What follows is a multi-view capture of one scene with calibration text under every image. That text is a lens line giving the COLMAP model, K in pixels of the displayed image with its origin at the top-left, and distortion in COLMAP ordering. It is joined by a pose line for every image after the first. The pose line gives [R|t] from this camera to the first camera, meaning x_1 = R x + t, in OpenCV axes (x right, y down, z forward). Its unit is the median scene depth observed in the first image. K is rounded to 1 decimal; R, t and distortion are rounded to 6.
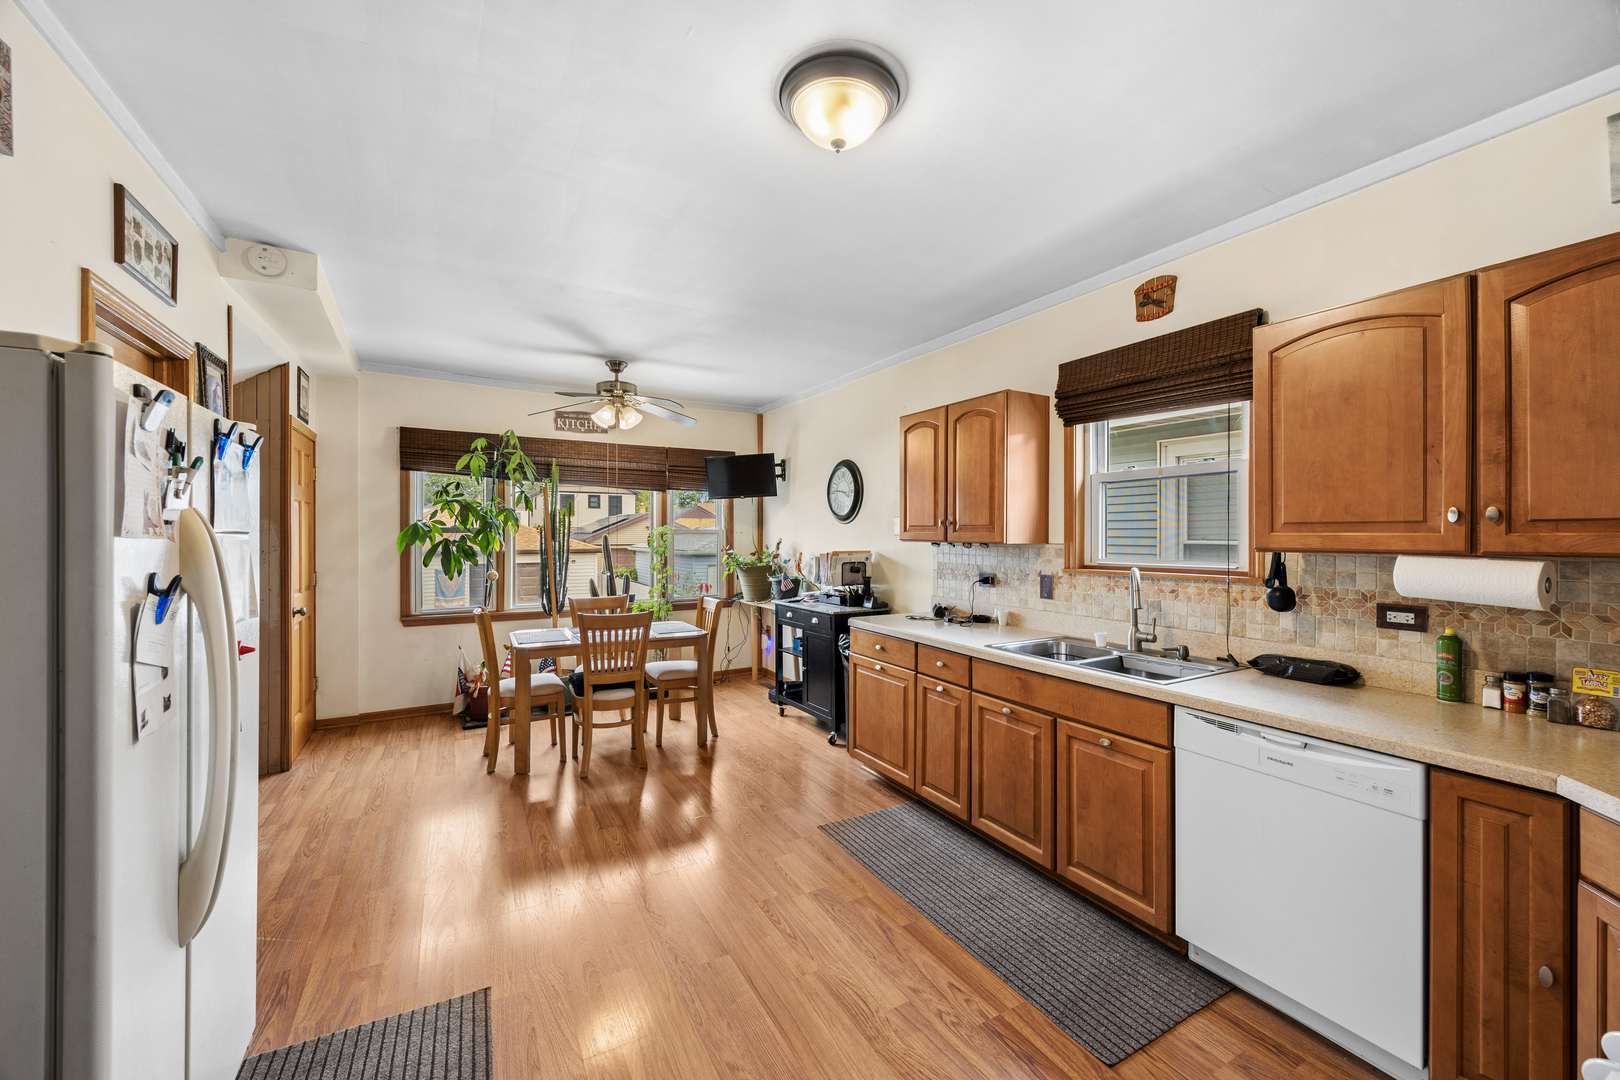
lens RADIAL K [[629.0, 0, 803.8], [0, 629.0, 536.1], [0, 0, 1]] dist [0.002682, 0.000045]
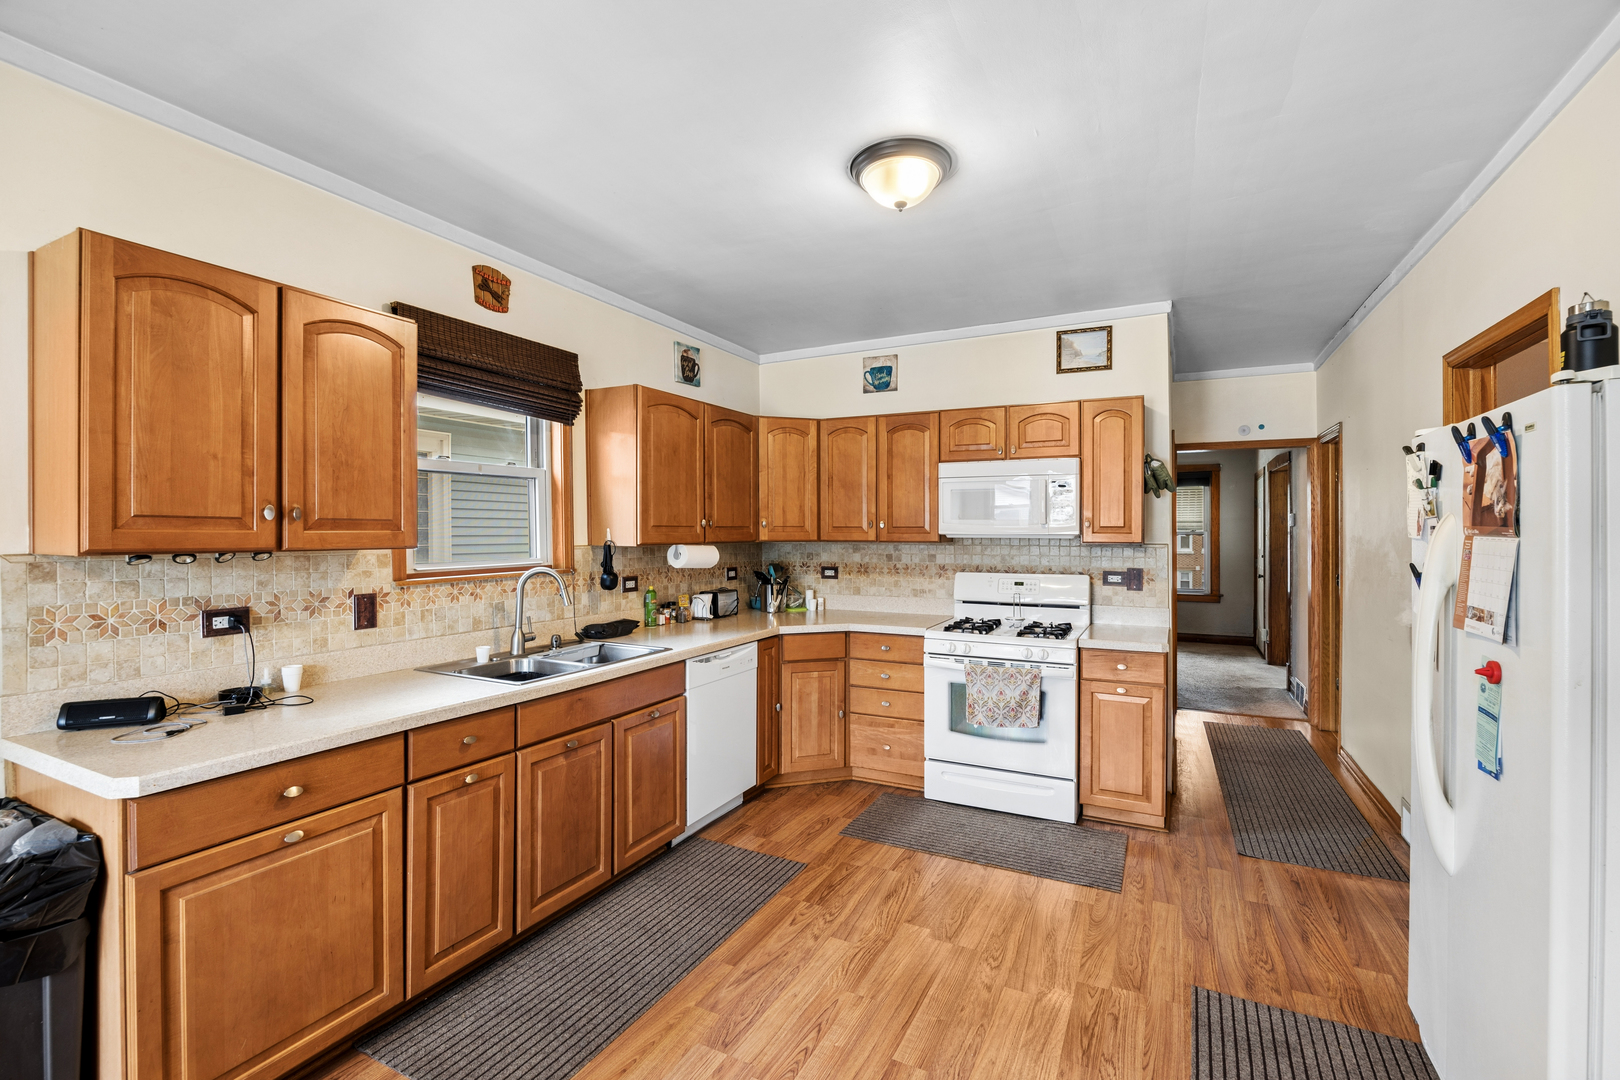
lens RADIAL K [[707.6, 0, 806.0], [0, 707.6, 531.3], [0, 0, 1]] dist [-0.017573, -0.000753]
pose [[-0.555745, -0.001344, 0.831352, -0.498808], [0.001967, 0.999994, 0.002931, -0.007202], [-0.831350, 0.003264, -0.555739, 0.990543]]
